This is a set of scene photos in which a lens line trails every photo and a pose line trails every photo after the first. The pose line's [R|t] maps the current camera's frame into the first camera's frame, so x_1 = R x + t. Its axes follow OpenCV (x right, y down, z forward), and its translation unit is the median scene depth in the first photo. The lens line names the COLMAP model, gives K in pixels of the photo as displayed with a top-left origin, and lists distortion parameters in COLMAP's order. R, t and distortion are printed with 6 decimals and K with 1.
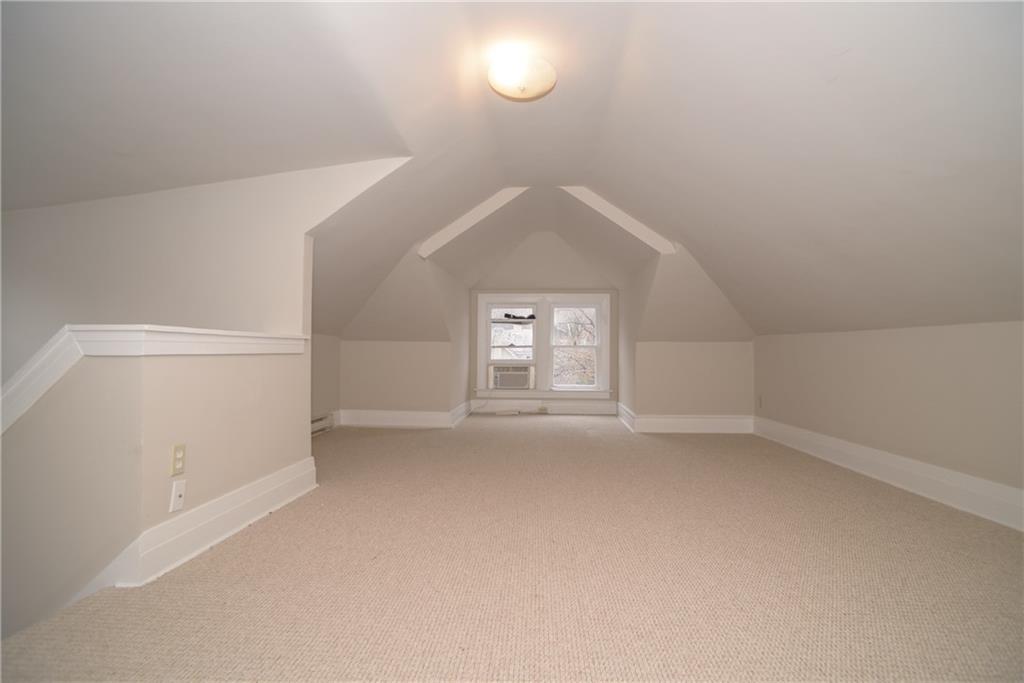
lens RADIAL K [[493.6, 0, 512.0], [0, 493.6, 341.5], [0, 0, 1]] dist [-0.065591, 0.030197]
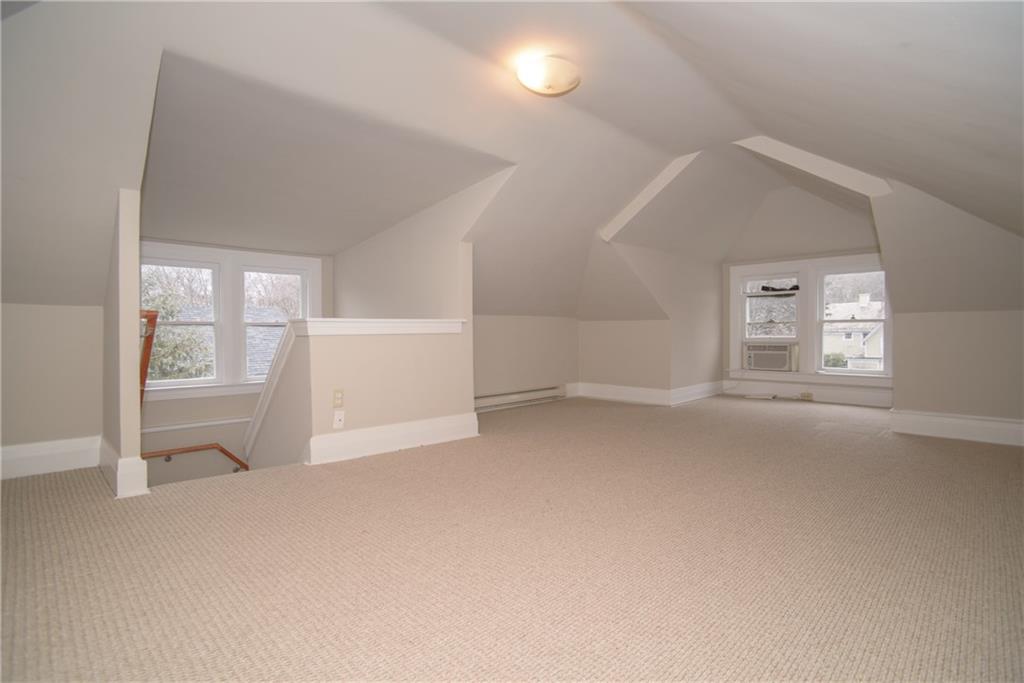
lens RADIAL K [[493.6, 0, 512.0], [0, 493.6, 341.5], [0, 0, 1]] dist [-0.065591, 0.030197]
pose [[0.747729, 0.002133, -0.664000, 0.237520], [0.026268, 0.999117, 0.032789, 0.003182], [0.663484, -0.041959, 0.747013, 0.040137]]
